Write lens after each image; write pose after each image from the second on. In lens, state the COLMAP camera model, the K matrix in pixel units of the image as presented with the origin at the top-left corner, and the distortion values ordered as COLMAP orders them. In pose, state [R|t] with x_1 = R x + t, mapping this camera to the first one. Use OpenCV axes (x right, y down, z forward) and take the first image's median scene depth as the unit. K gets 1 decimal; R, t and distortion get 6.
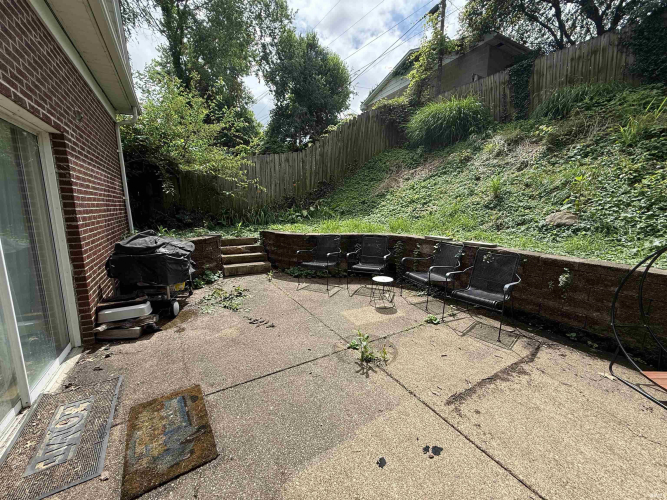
lens RADIAL K [[265.3, 0, 330.6], [0, 265.3, 249.3], [0, 0, 1]] dist [-0.000730, 0.000469]
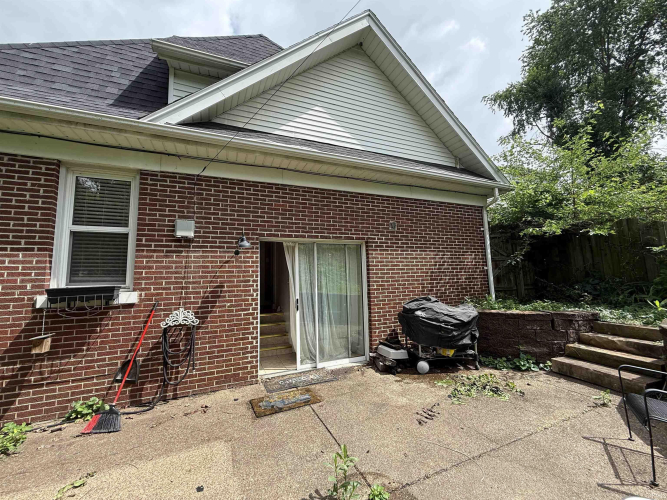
lens RADIAL K [[265.3, 0, 330.6], [0, 265.3, 249.3], [0, 0, 1]] dist [-0.000730, 0.000469]
pose [[-0.133927, -0.101770, -0.985752, 0.716457], [-0.136561, 0.987118, -0.083357, -0.140677], [0.981537, 0.123451, -0.146099, 0.812231]]
